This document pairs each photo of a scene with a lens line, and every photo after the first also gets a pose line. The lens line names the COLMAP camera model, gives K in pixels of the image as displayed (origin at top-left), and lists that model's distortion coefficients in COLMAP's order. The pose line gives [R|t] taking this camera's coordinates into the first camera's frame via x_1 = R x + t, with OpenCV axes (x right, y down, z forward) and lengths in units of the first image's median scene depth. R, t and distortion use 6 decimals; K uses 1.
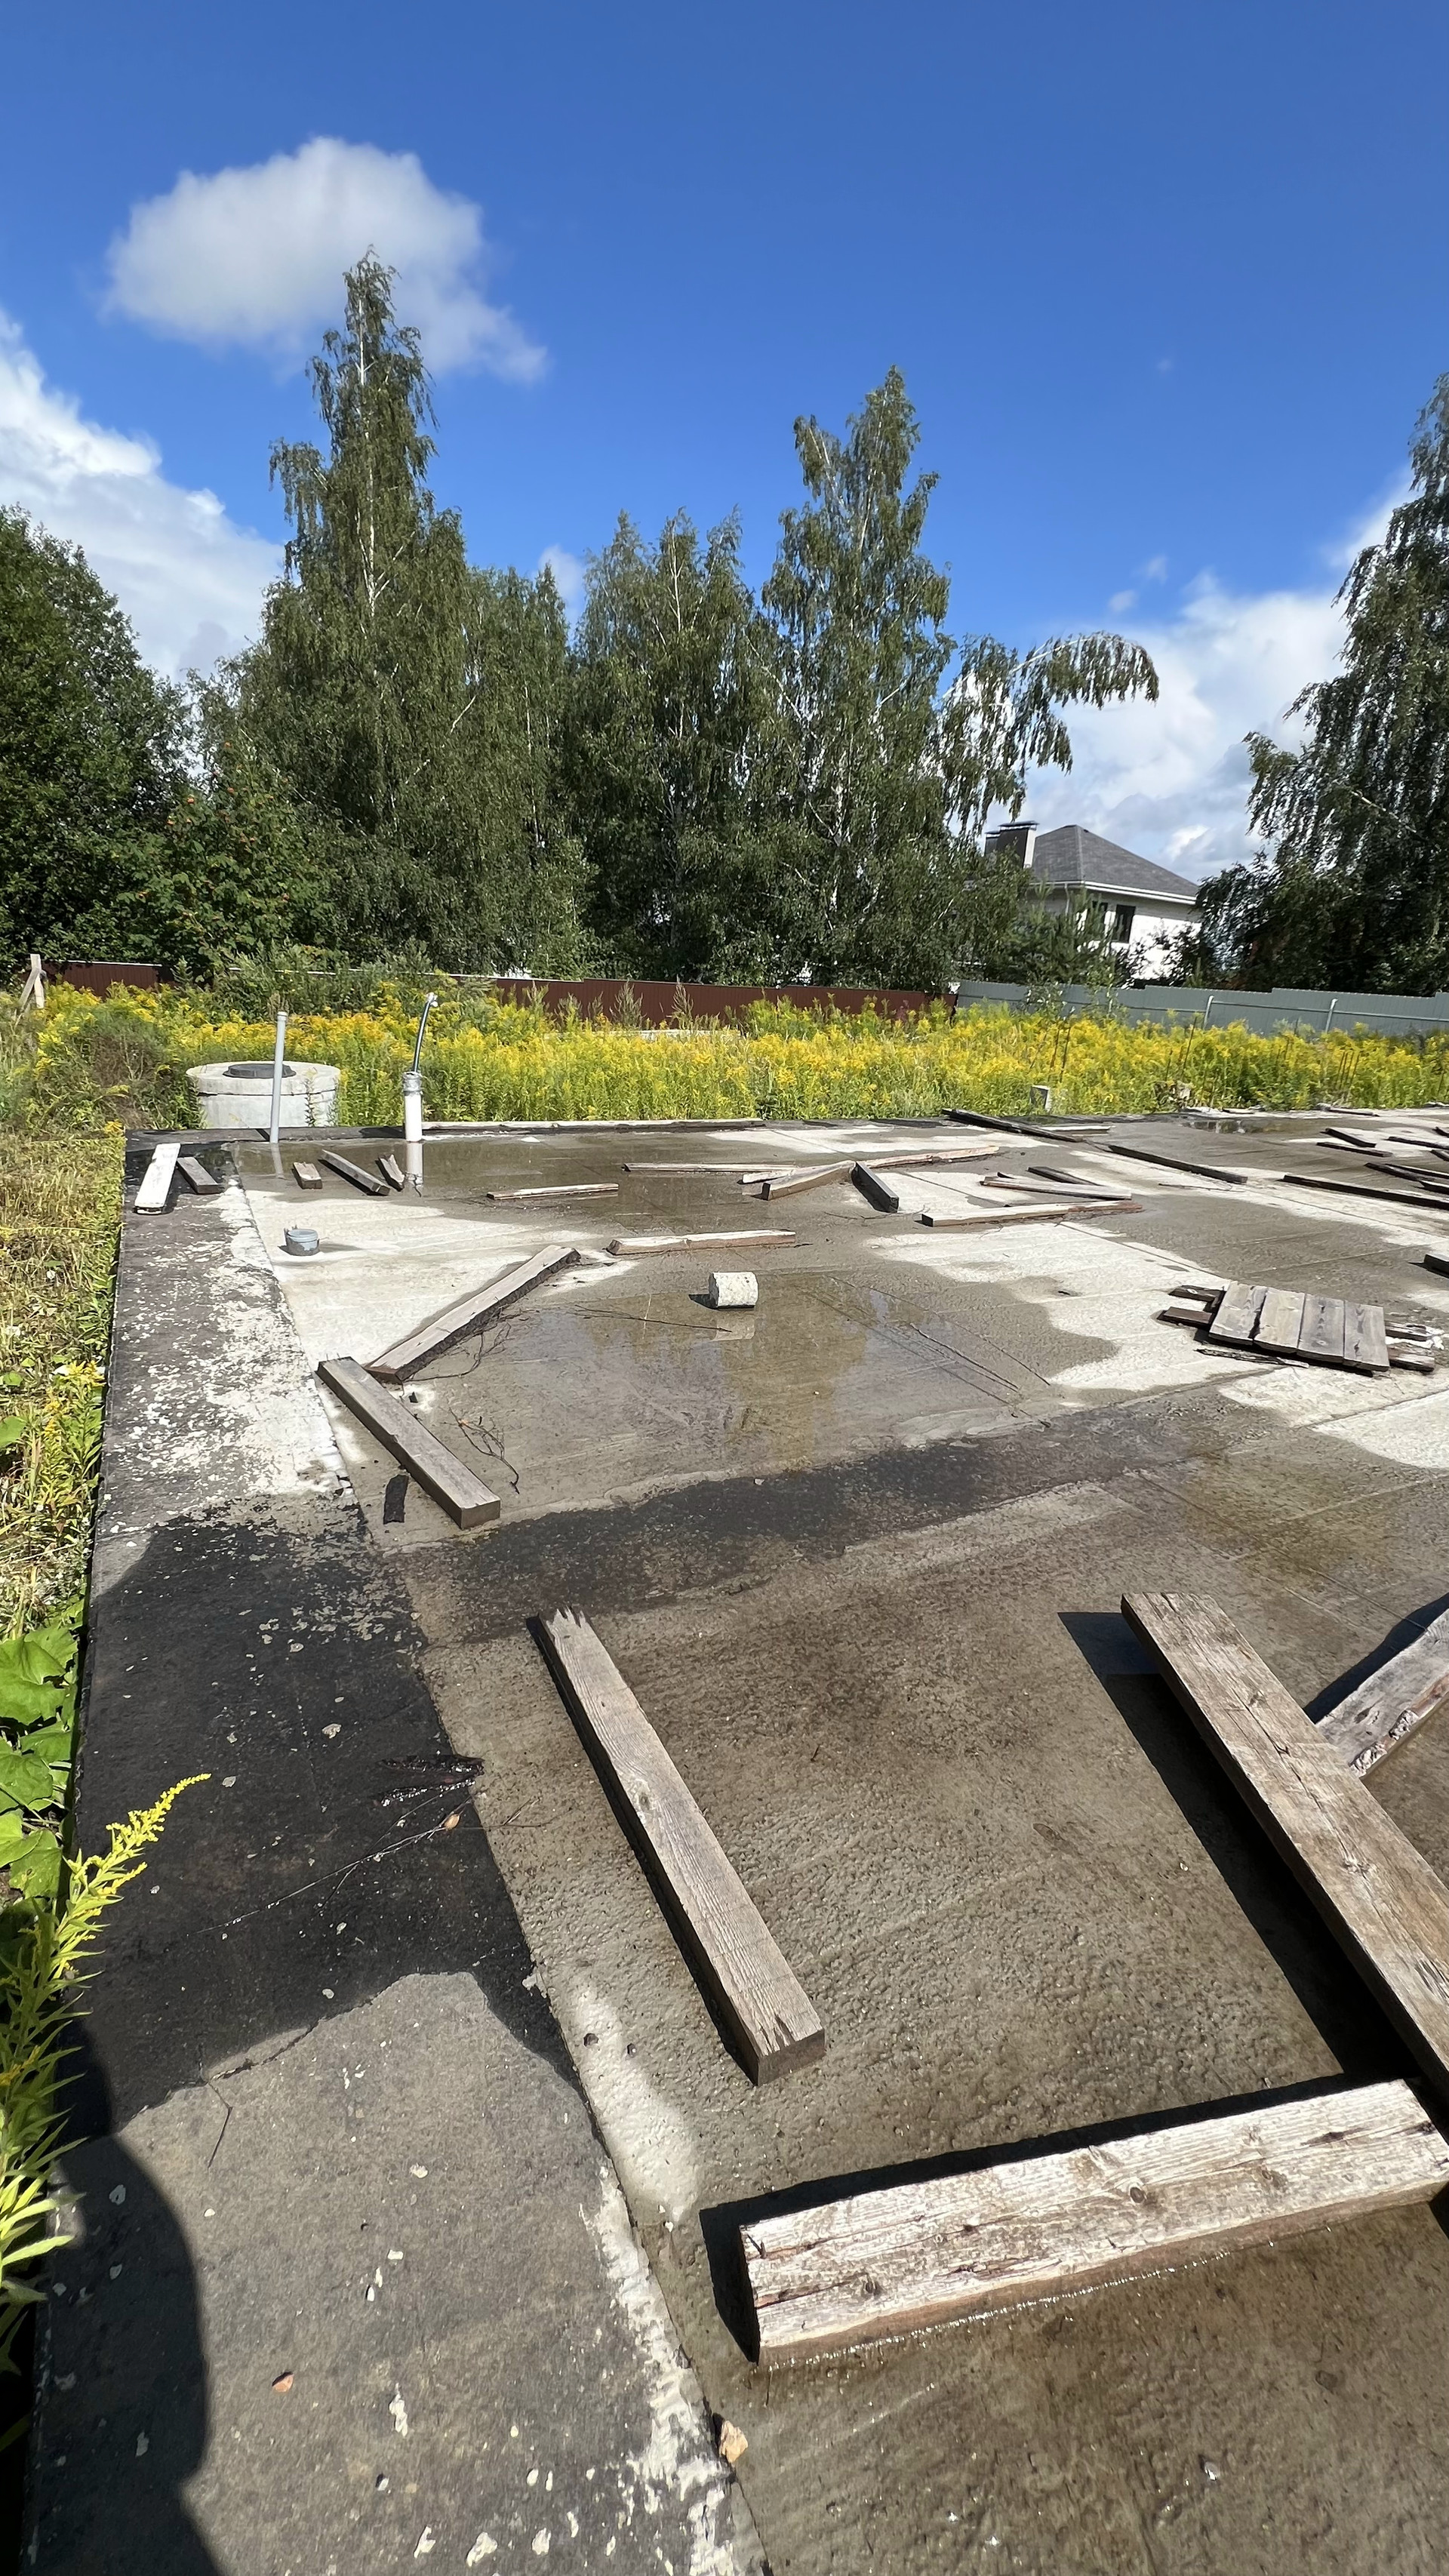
lens RADIAL K [[1066.9, 0, 724.5], [0, 1066.9, 1288.0], [0, 0, 1]] dist [-0.002088, -0.000186]
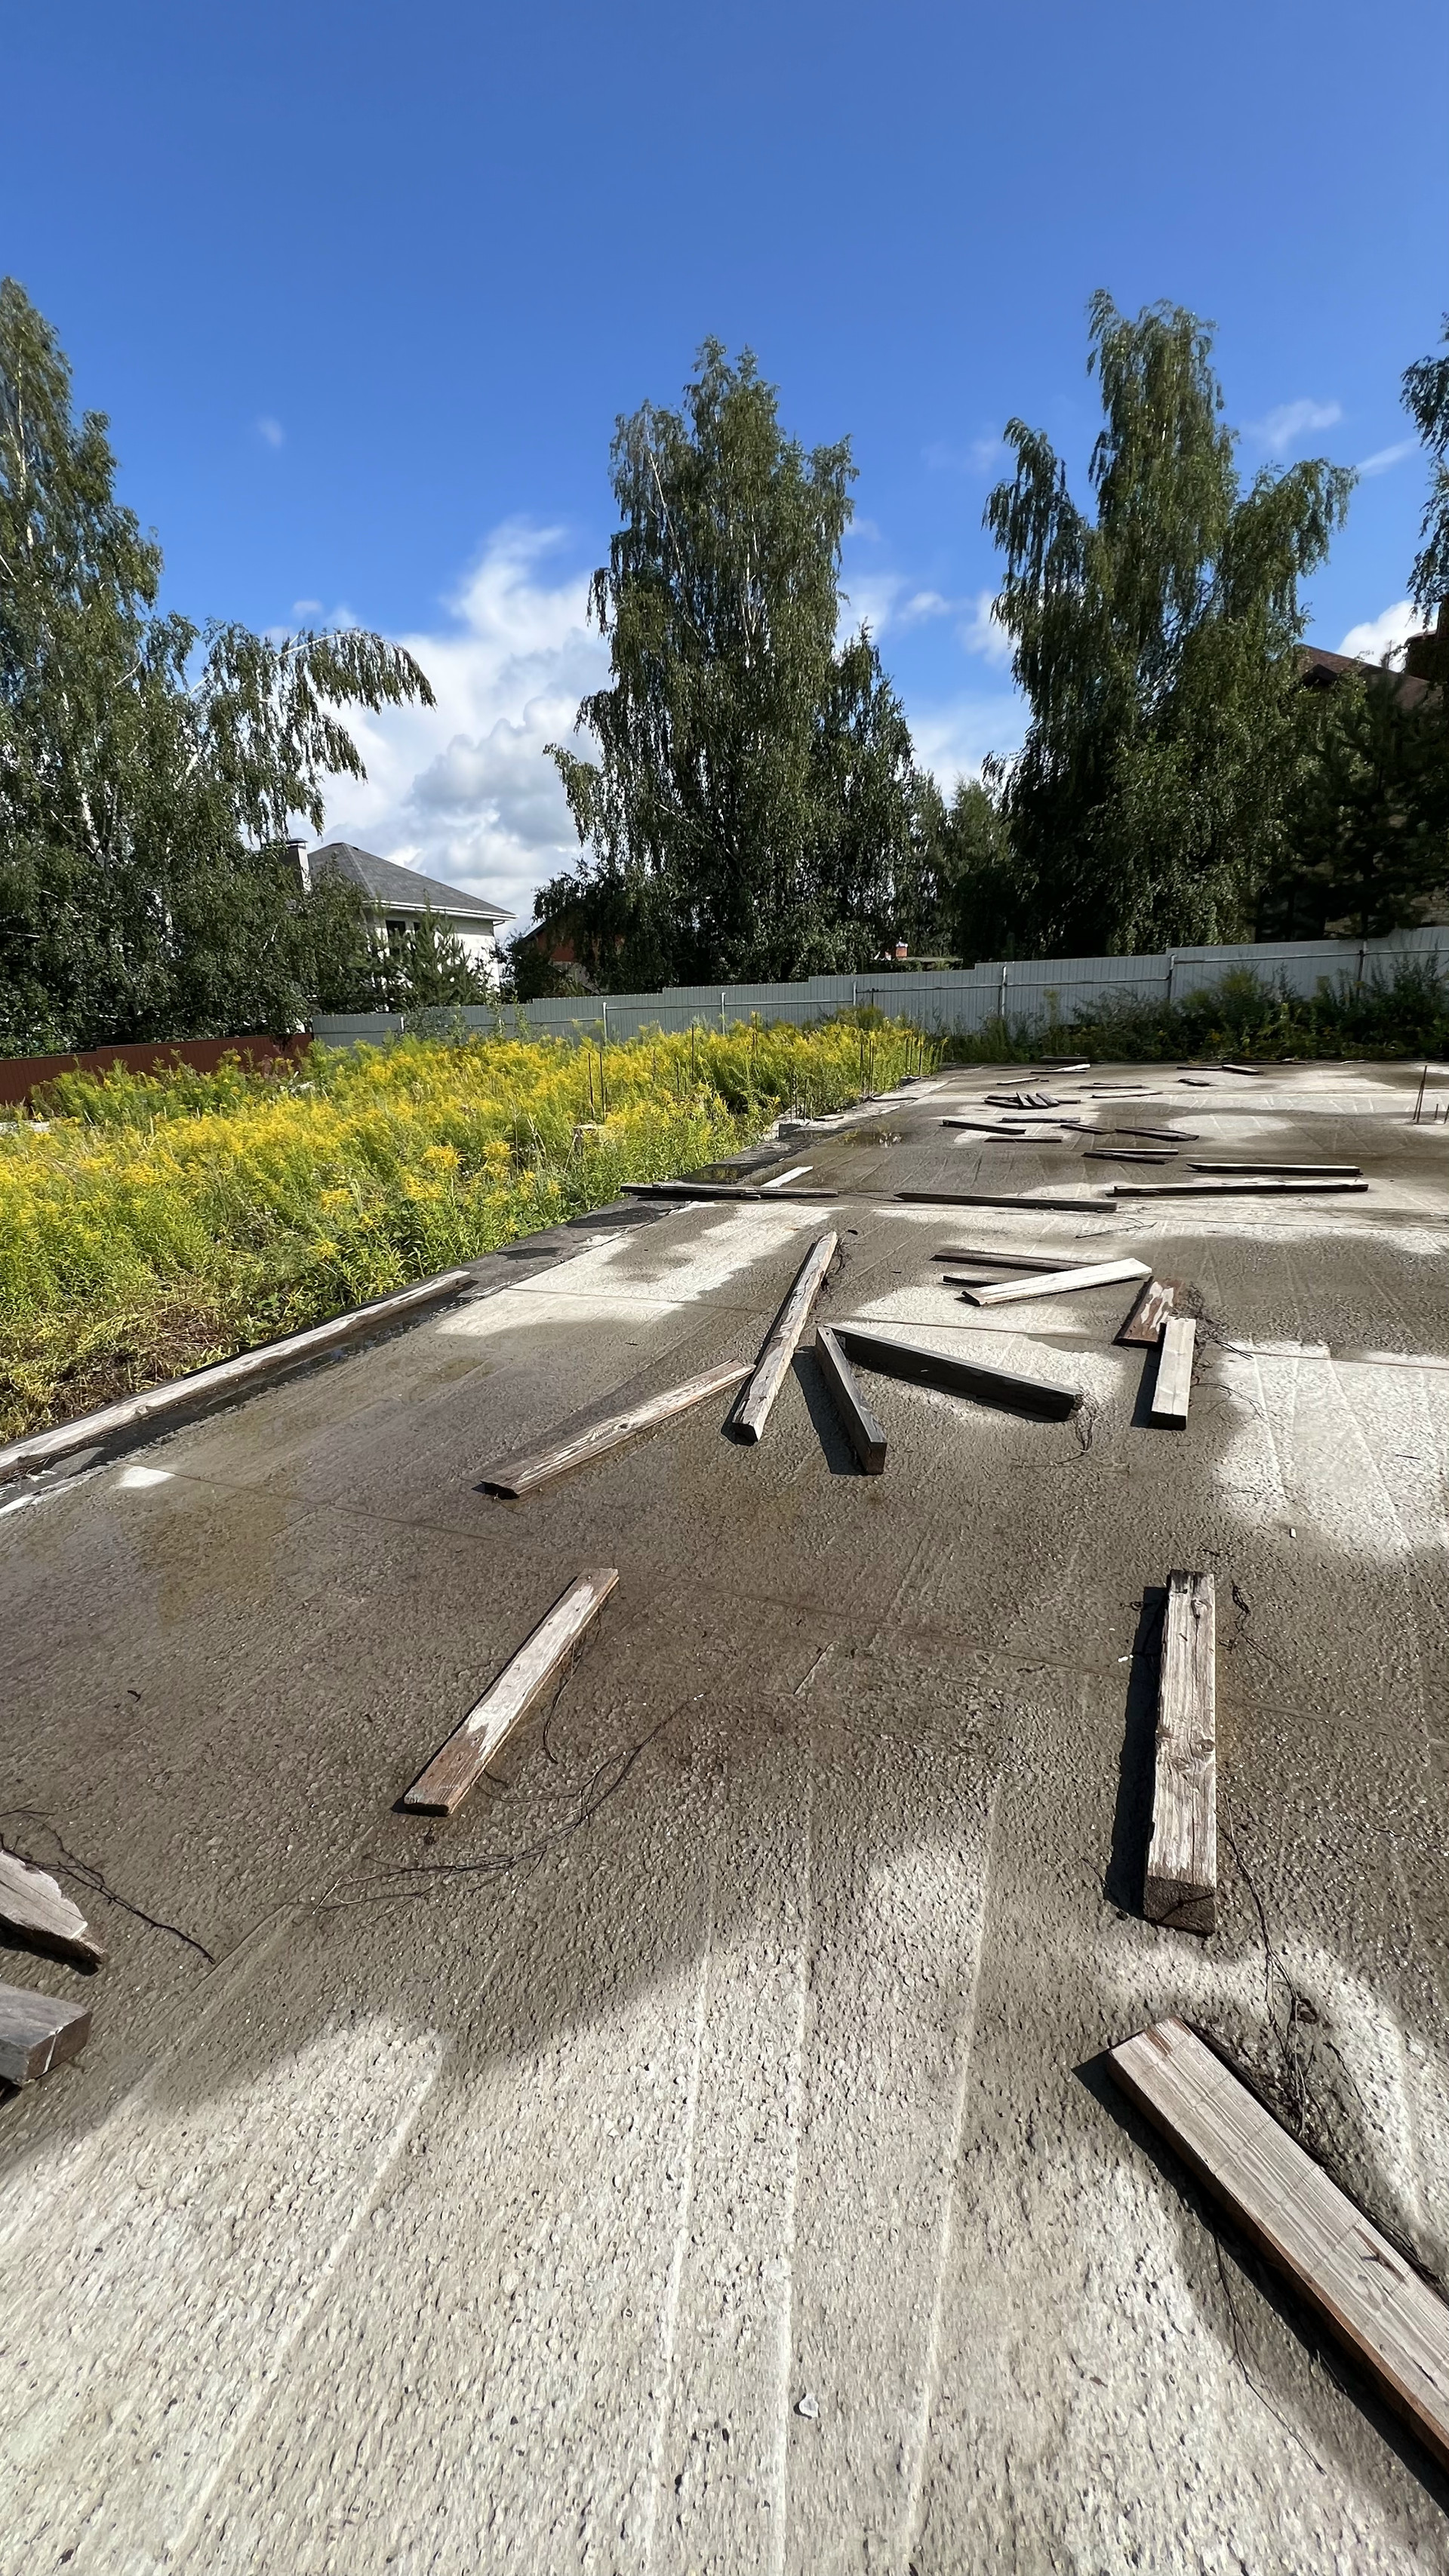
lens RADIAL K [[1036.6, 0, 722.9], [0, 1036.6, 1284.5], [0, 0, 1]] dist [-0.003775, 0.000950]
pose [[0.774769, -0.259424, 0.576569, -0.072119], [0.267857, 0.960739, 0.072343, -0.059197], [-0.572699, 0.098389, 0.813840, 0.169591]]
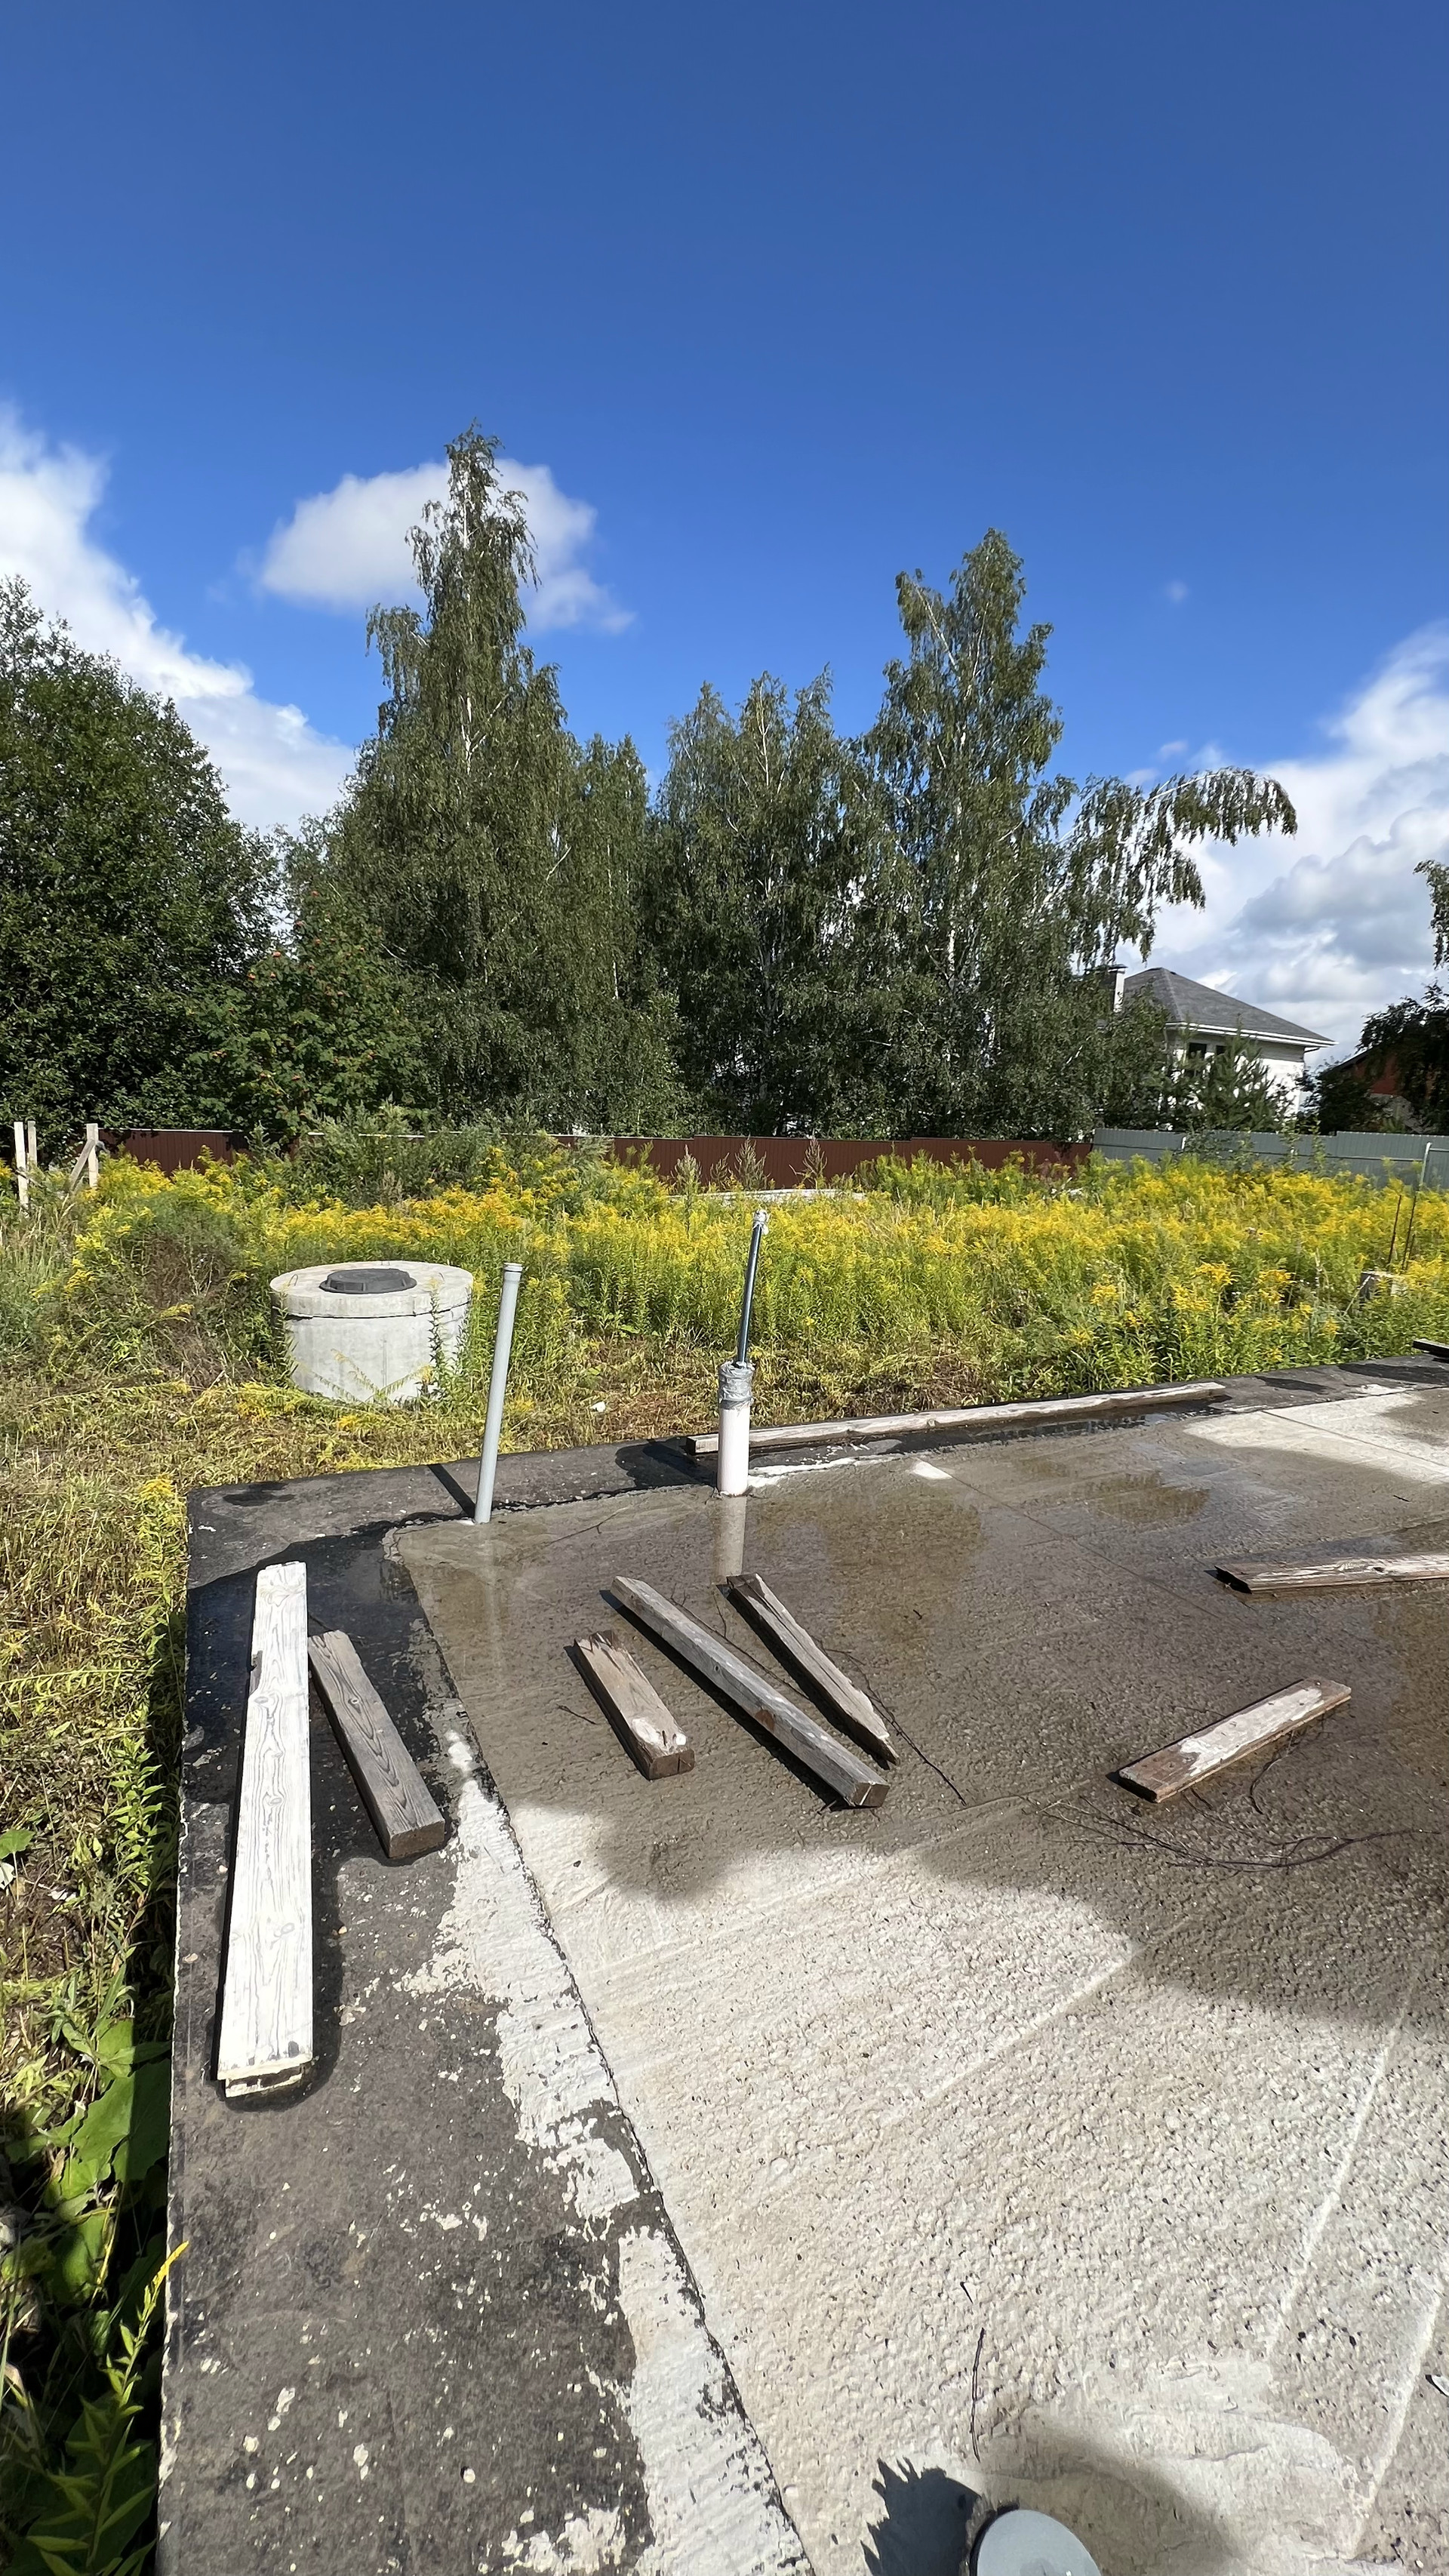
lens RADIAL K [[1036.6, 0, 722.9], [0, 1036.6, 1284.5], [0, 0, 1]] dist [-0.003775, 0.000950]
pose [[0.999519, -0.014180, -0.027586, -0.087688], [0.010542, 0.991741, -0.127824, -0.054604], [0.029171, 0.127472, 0.991413, 0.152701]]
